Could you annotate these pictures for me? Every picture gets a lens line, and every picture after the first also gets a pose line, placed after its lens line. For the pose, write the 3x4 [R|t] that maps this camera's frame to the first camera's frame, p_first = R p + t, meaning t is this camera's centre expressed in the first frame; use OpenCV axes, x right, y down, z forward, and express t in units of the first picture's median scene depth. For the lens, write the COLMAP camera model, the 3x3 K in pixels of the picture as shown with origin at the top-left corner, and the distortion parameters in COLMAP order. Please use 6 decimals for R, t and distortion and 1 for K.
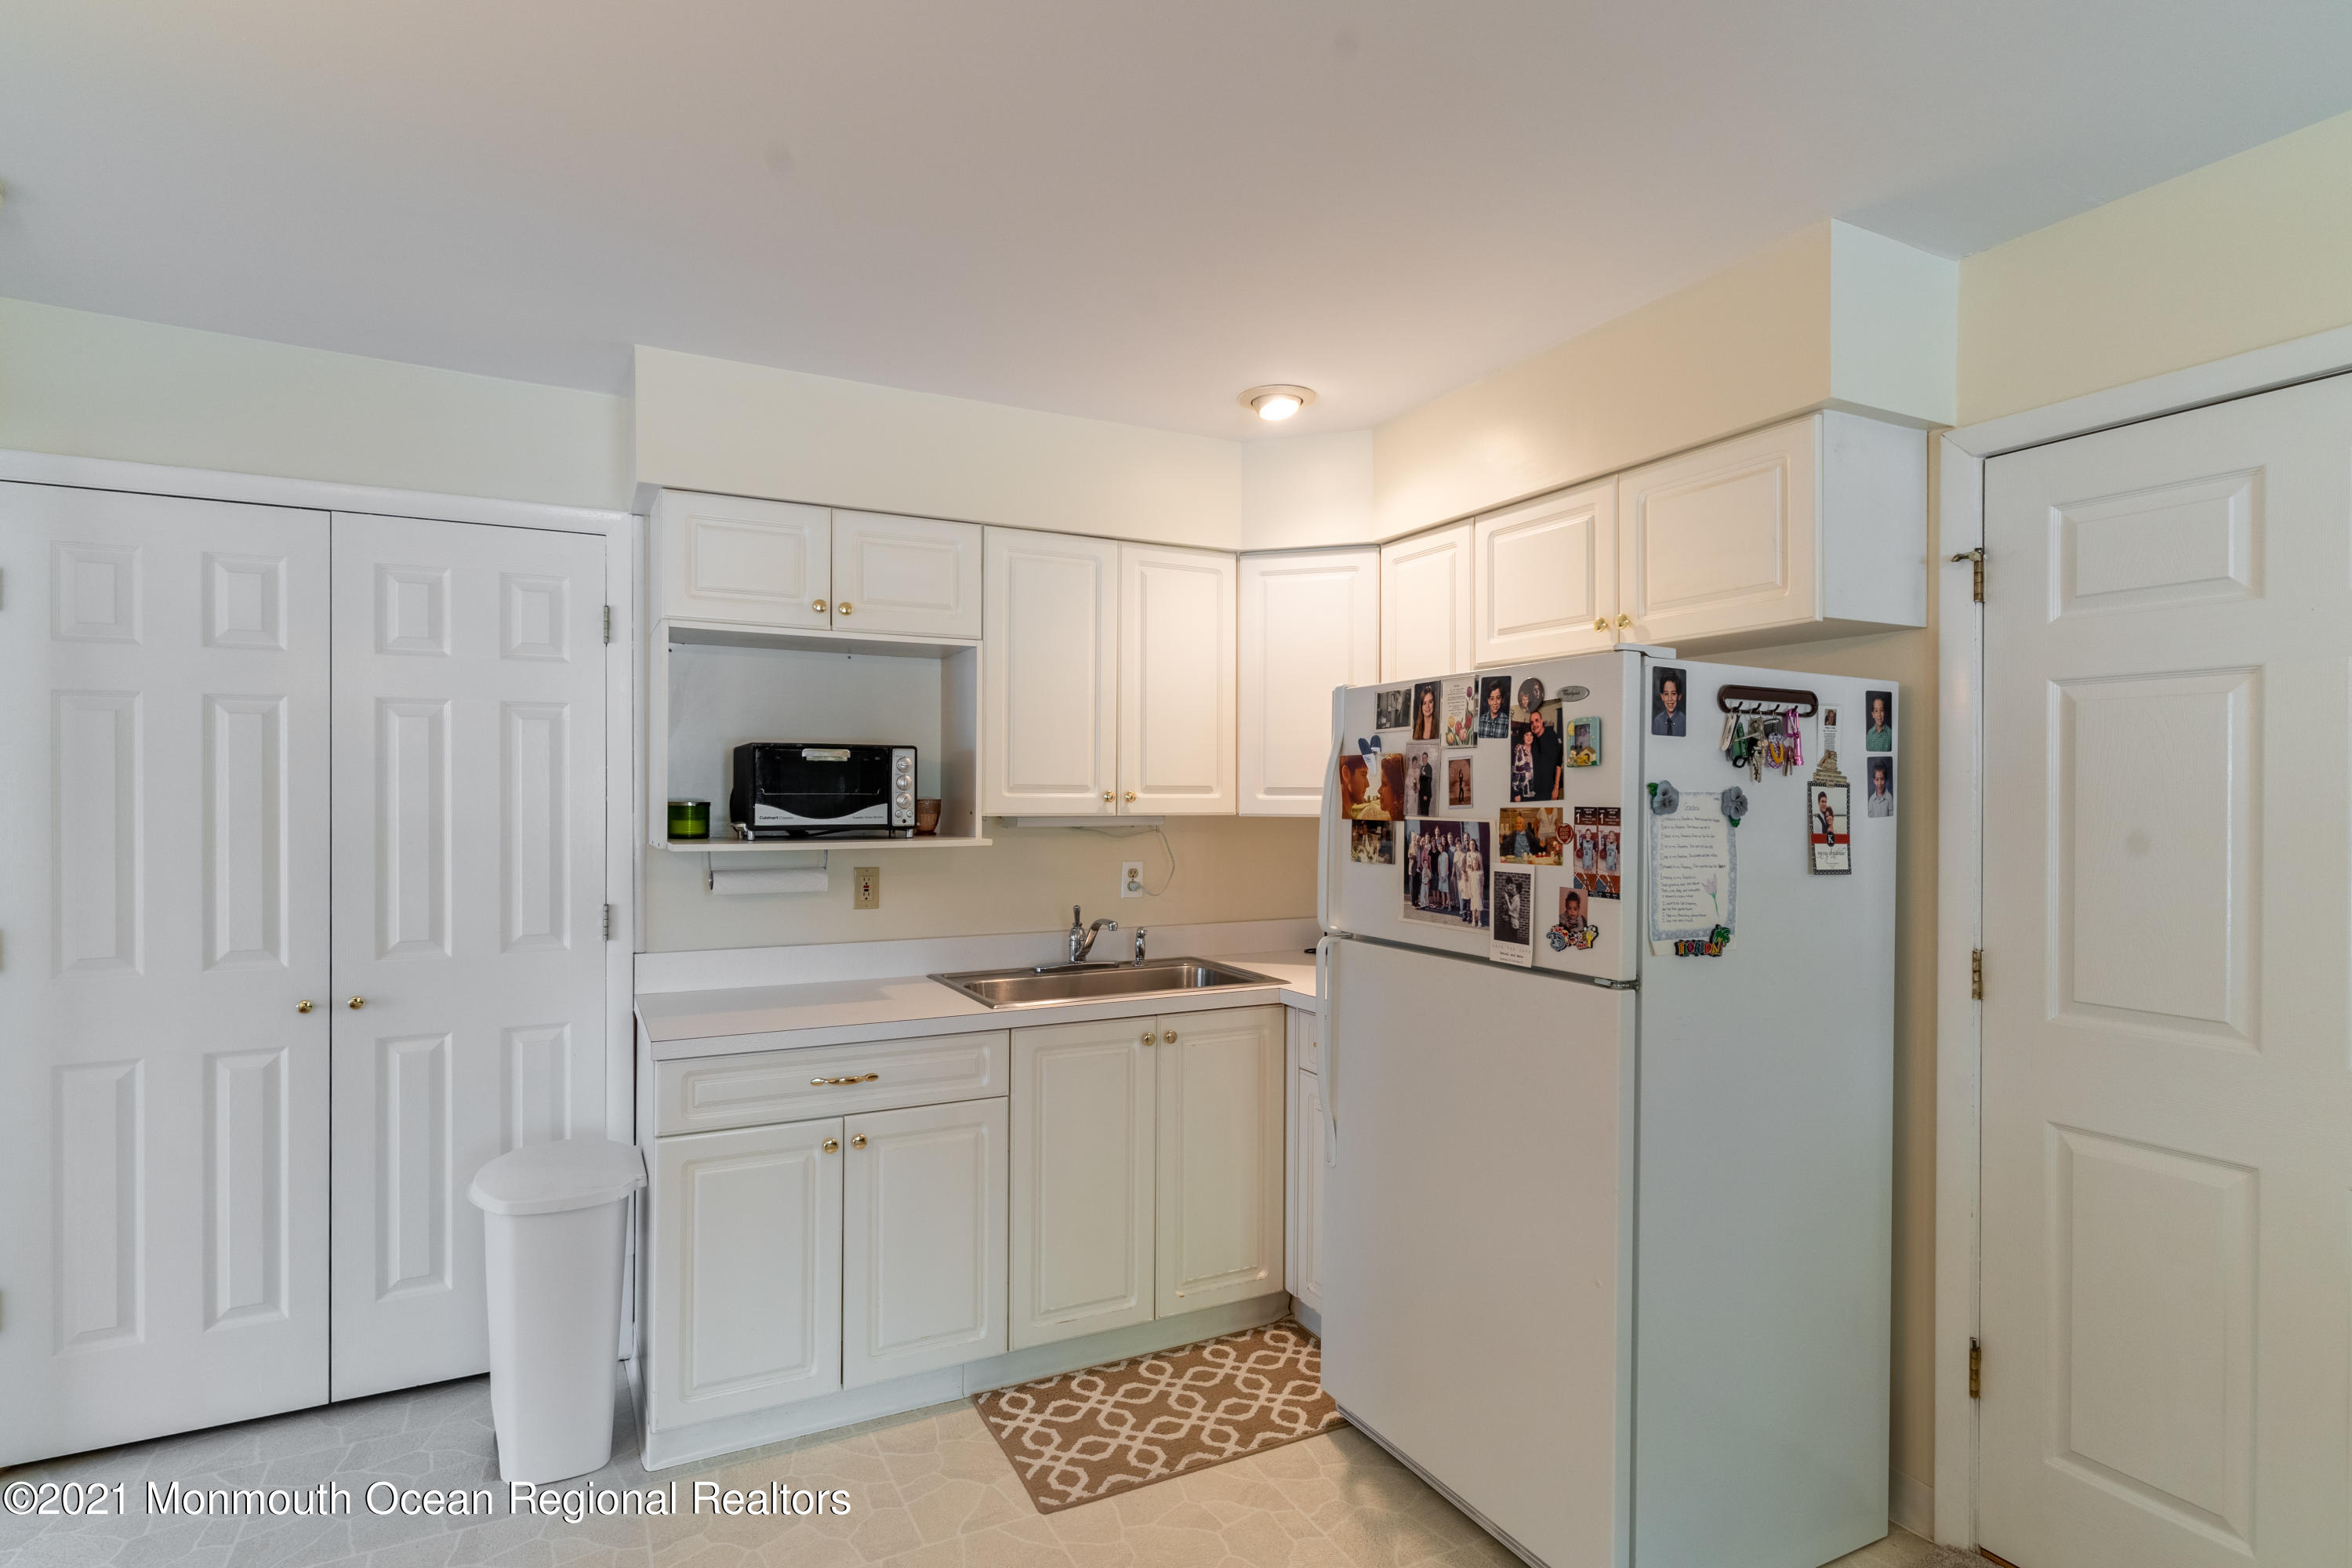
lens RADIAL K [[1141.9, 0, 1164.5], [0, 1141.9, 794.7], [0, 0, 1]] dist [0.005436, 0.001437]
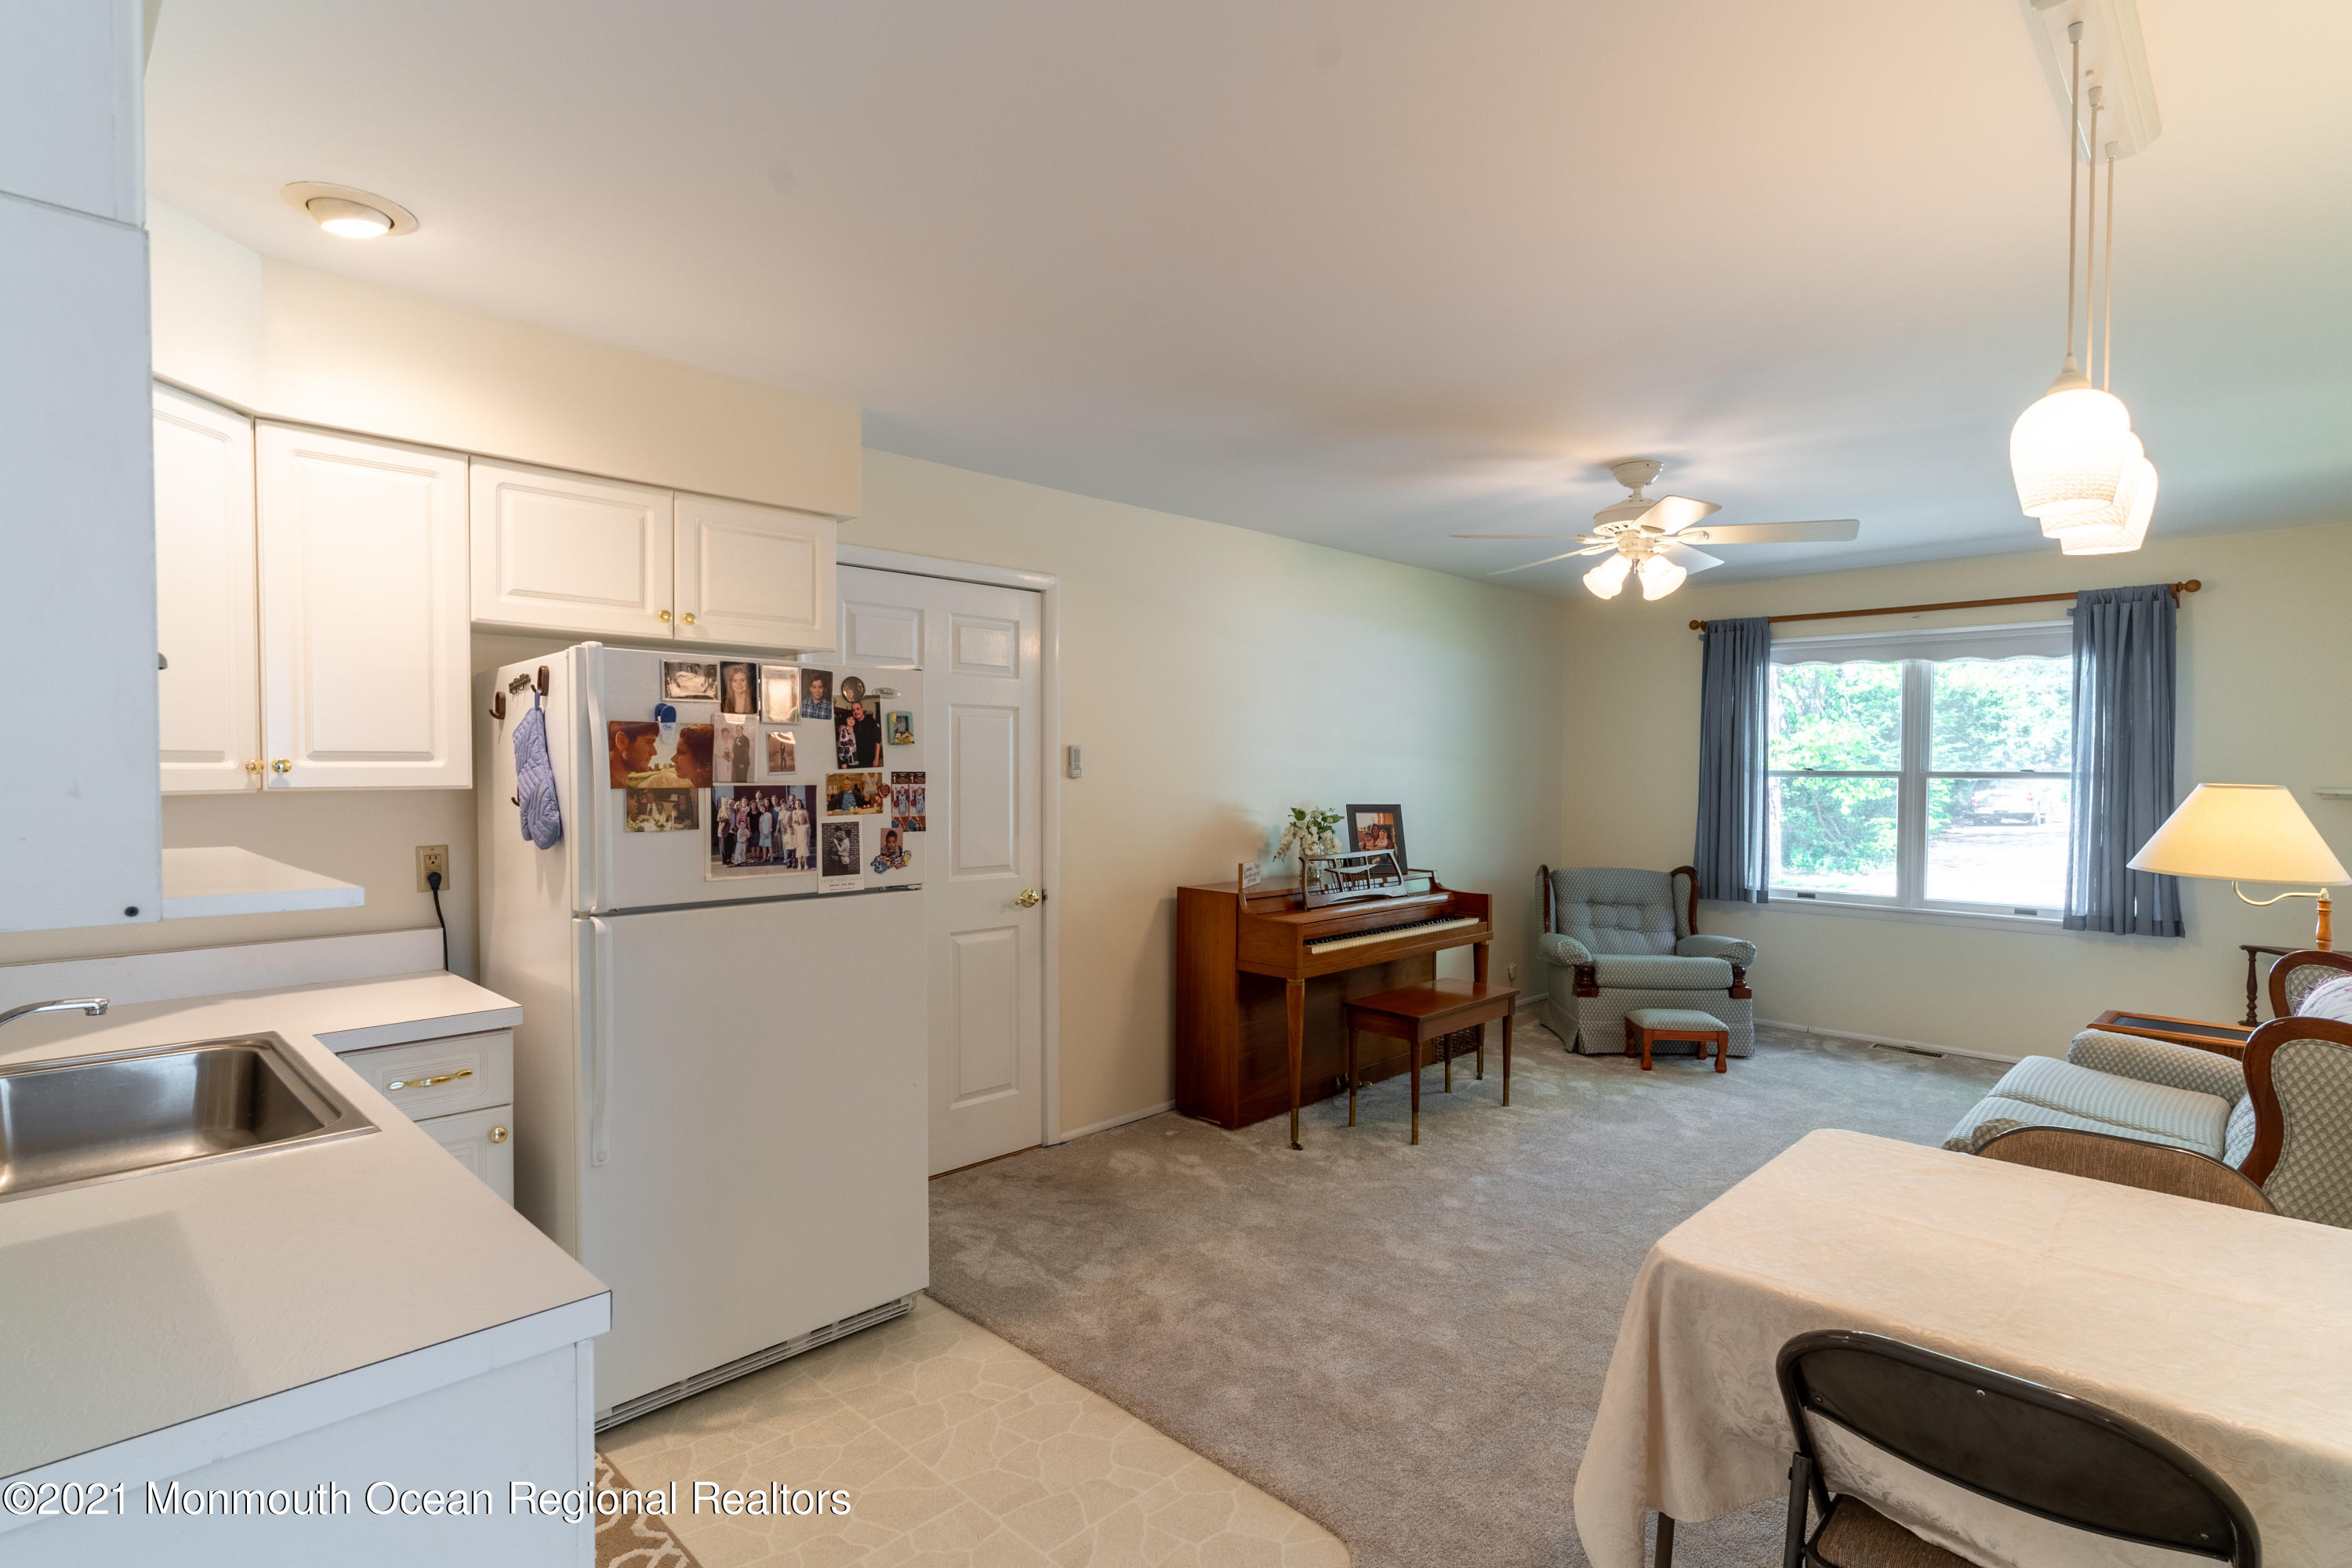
lens RADIAL K [[1141.9, 0, 1169.9], [0, 1141.9, 782.2], [0, 0, 1]] dist [0.005436, 0.001437]
pose [[-0.283730, -0.018478, 0.958726, -1.050031], [-0.004213, 0.999829, 0.018023, -0.003482], [-0.958895, 0.001075, -0.283759, 0.995315]]
